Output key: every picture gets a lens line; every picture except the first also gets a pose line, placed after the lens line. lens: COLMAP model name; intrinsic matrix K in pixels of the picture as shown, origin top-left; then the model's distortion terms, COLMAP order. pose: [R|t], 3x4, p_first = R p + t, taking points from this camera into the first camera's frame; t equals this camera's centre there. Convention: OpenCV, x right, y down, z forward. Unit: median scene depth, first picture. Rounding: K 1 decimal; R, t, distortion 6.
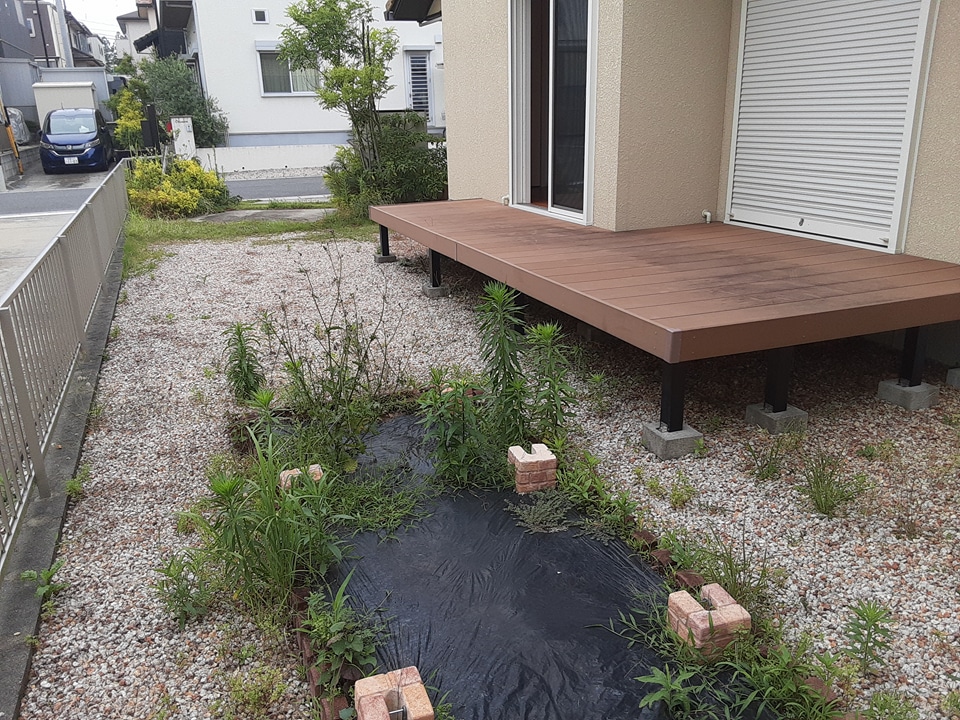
lens RADIAL K [[774.4, 0, 480.0], [0, 774.4, 360.0], [0, 0, 1]] dist [0.098213, -0.134773]
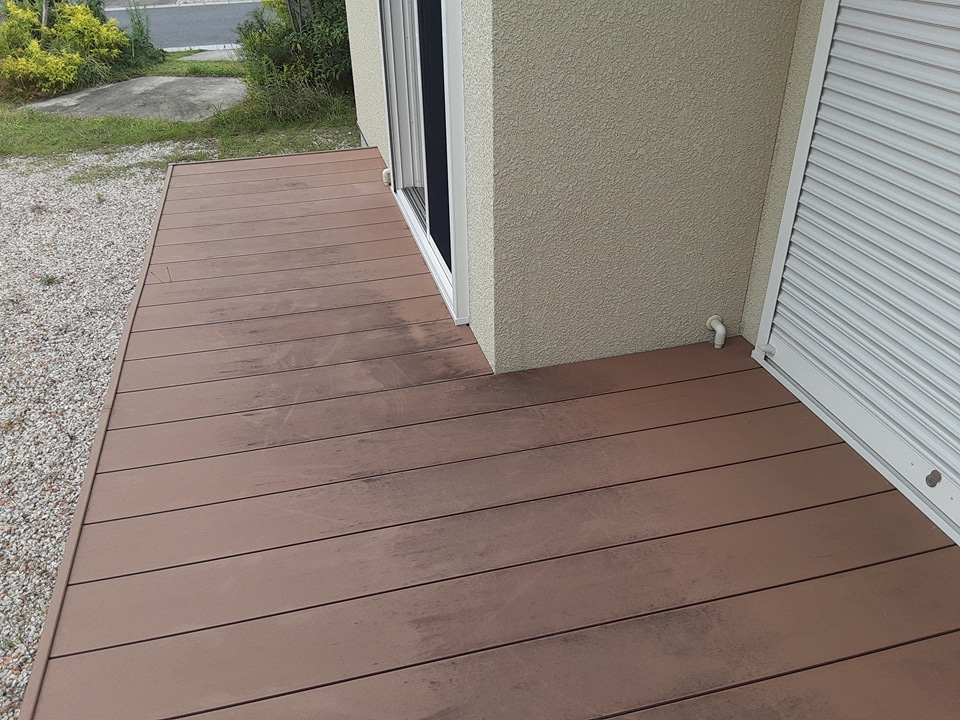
lens RADIAL K [[774.4, 0, 480.0], [0, 774.4, 360.0], [0, 0, 1]] dist [0.098213, -0.134773]
pose [[0.993722, 0.066063, -0.090290, 0.197010], [-0.043071, 0.970740, 0.236239, -0.266847], [0.103255, -0.230867, 0.967491, 0.549799]]
